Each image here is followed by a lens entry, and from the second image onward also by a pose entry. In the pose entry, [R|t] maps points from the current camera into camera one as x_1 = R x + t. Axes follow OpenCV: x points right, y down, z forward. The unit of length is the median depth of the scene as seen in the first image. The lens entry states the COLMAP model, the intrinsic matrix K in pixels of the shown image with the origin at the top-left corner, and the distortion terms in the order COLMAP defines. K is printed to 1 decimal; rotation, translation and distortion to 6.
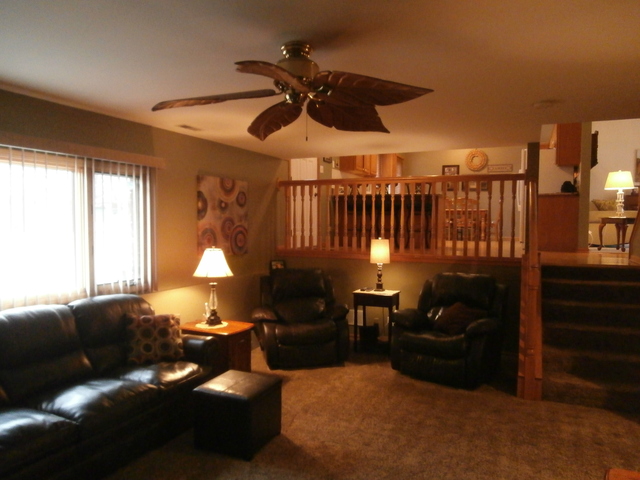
lens RADIAL K [[456.7, 0, 320.0], [0, 456.7, 240.0], [0, 0, 1]] dist [-0.007338, -0.003971]
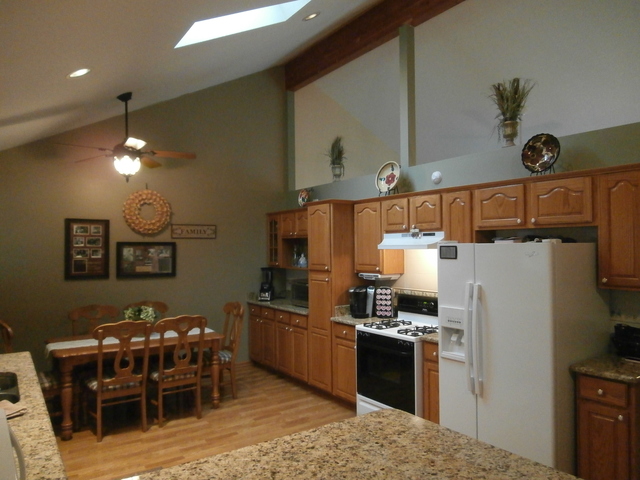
lens RADIAL K [[456.4, 0, 322.2], [0, 456.4, 246.3], [0, 0, 1]] dist [0.004223, 0.000969]
pose [[0.518959, -0.008666, 0.854755, 0.035558], [0.056940, 0.998078, -0.024452, -0.116760], [-0.852901, 0.061359, 0.518455, 0.598951]]
